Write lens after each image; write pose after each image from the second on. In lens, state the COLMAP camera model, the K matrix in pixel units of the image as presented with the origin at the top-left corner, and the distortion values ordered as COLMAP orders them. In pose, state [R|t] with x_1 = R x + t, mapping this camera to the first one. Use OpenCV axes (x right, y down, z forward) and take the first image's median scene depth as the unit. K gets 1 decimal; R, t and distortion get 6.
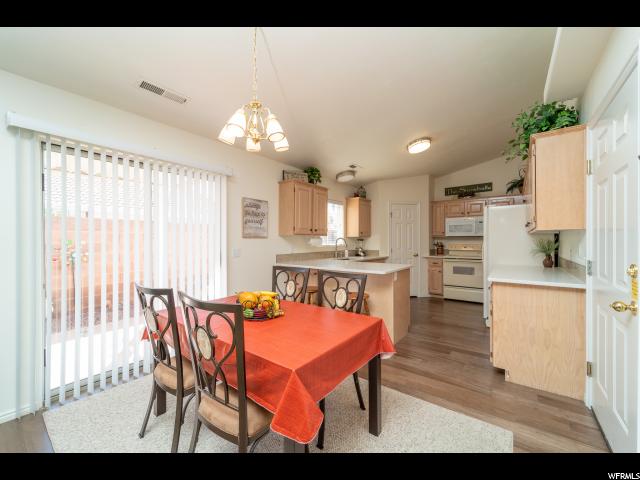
lens RADIAL K [[262.3, 0, 319.0], [0, 262.3, 242.7], [0, 0, 1]] dist [-0.000694, -0.000419]
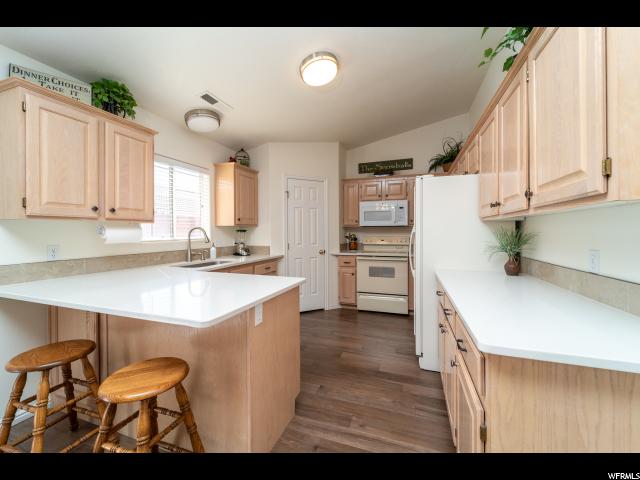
lens RADIAL K [[262.3, 0, 323.2], [0, 262.3, 233.9], [0, 0, 1]] dist [-0.000694, -0.000419]
pose [[0.949744, -0.002652, 0.313017, 0.158228], [0.003125, 0.999995, -0.001011, -0.001828], [-0.313012, 0.001938, 0.949747, 0.340490]]
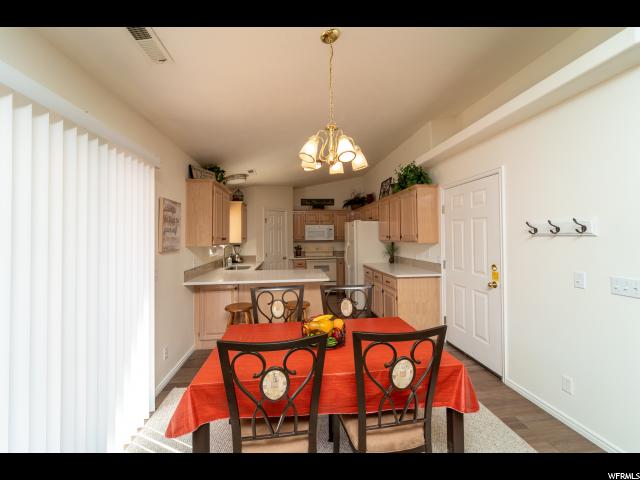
lens RADIAL K [[262.3, 0, 324.7], [0, 262.3, 236.7], [0, 0, 1]] dist [-0.000694, -0.000419]
pose [[0.704233, -0.004468, 0.709954, -0.315963], [0.011191, 0.999926, -0.004808, -0.036639], [-0.709880, 0.011331, 0.704231, 0.111890]]
